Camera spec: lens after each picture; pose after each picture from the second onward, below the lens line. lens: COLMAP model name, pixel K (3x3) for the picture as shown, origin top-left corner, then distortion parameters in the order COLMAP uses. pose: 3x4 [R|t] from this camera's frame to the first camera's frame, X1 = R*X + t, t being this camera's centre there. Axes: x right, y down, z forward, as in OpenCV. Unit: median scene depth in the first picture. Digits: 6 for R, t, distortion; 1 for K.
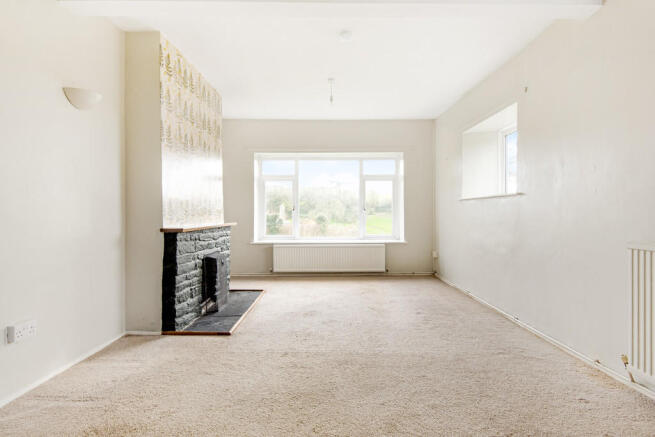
lens RADIAL K [[355.6, 0, 325.3], [0, 355.6, 216.0], [0, 0, 1]] dist [0.008828, -0.007180]
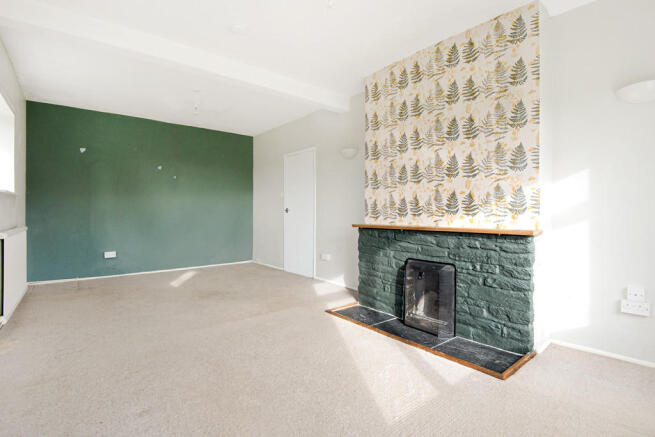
lens RADIAL K [[317.6, 0, 328.4], [0, 317.6, 214.9], [0, 0, 1]] dist [-0.027928, -0.000368]
pose [[-0.768212, 0.023772, -0.639754, 0.340667], [0.008848, 0.999609, 0.026519, -0.026625], [0.640135, 0.014712, -0.768122, 1.510460]]
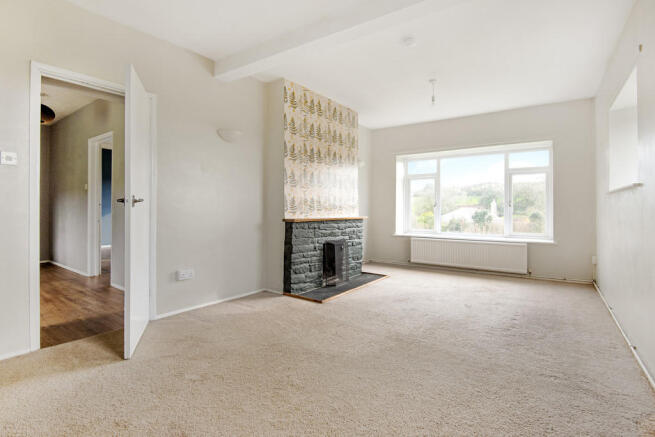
lens RADIAL K [[317.5, 0, 326.3], [0, 317.5, 214.6], [0, 0, 1]] dist [-0.001019, -0.006402]
pose [[0.820051, 0.014656, -0.572103, 0.320479], [-0.010048, 0.999887, 0.011211, 0.001677], [0.572202, -0.003445, 0.820105, 0.061128]]
